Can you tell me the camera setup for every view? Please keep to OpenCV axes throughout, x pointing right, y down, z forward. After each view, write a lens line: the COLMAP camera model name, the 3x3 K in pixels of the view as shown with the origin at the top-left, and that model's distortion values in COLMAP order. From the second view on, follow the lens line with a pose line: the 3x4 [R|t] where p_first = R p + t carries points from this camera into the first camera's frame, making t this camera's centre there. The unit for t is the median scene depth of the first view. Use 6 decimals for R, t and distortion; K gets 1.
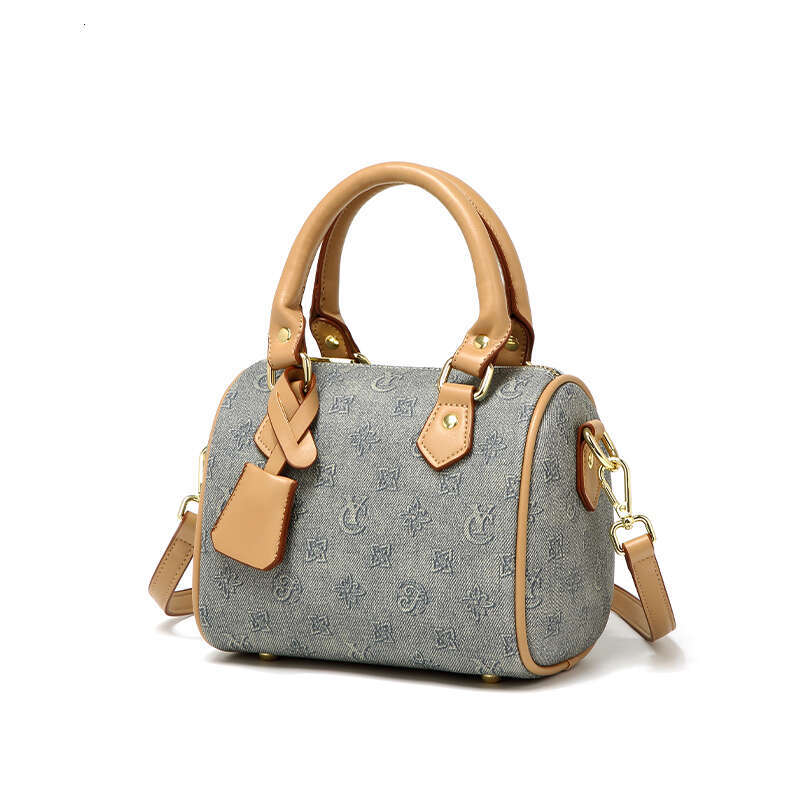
lens RADIAL K [[2430.9, 0, 399.5], [0, 2430.9, 393.2], [0, 0, 1]] dist [0.044122, 0.000000]
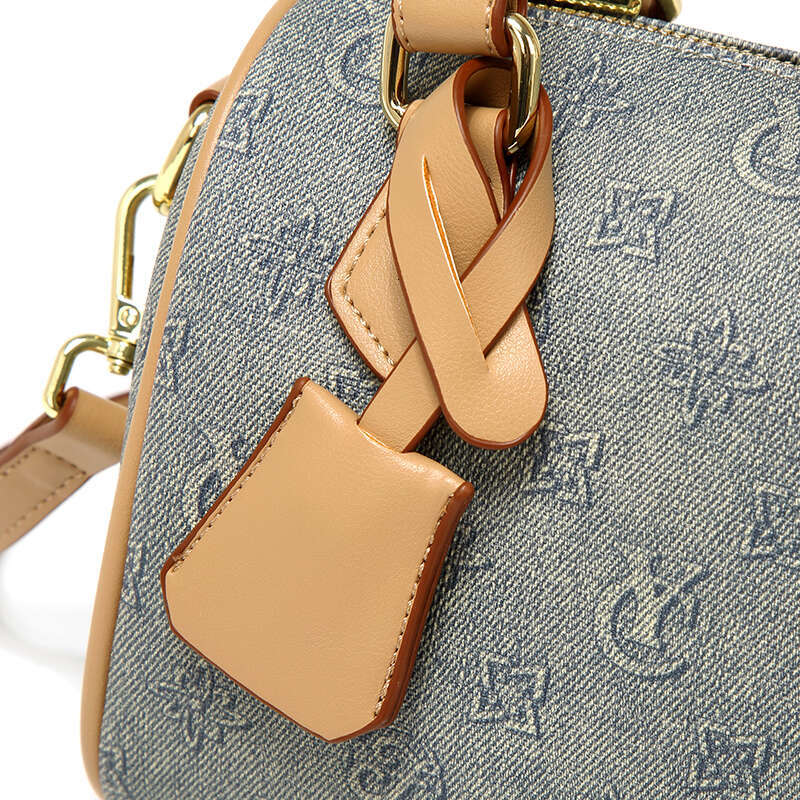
lens RADIAL K [[2961.0, 0, 400.8], [0, 2961.0, 400.4], [0, 0, 1]] dist [0.111833, 0.000000]
pose [[0.992246, 0.078977, 0.095976, -0.087141], [-0.106733, 0.937105, 0.332329, -0.094911], [-0.063693, -0.339996, 0.938268, 0.658925]]
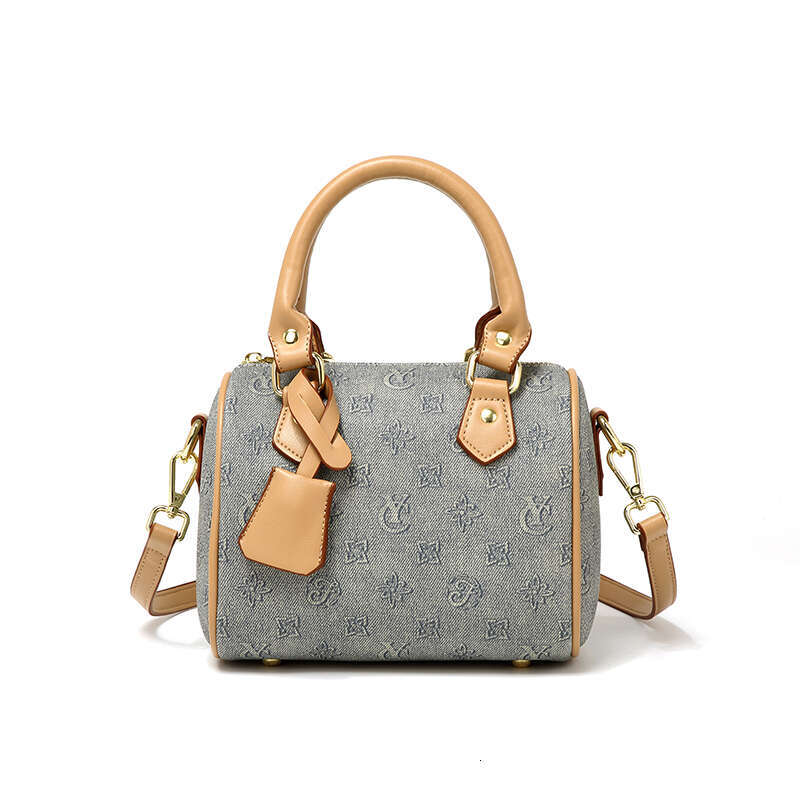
lens RADIAL K [[2430.9, 0, 395.7], [0, 2430.9, 406.6], [0, 0, 1]] dist [0.044122, 0.000000]
pose [[0.928174, -0.048397, 0.368985, -0.383117], [0.038444, 0.998673, 0.034282, -0.028041], [-0.370154, -0.017634, 0.928803, 0.072313]]
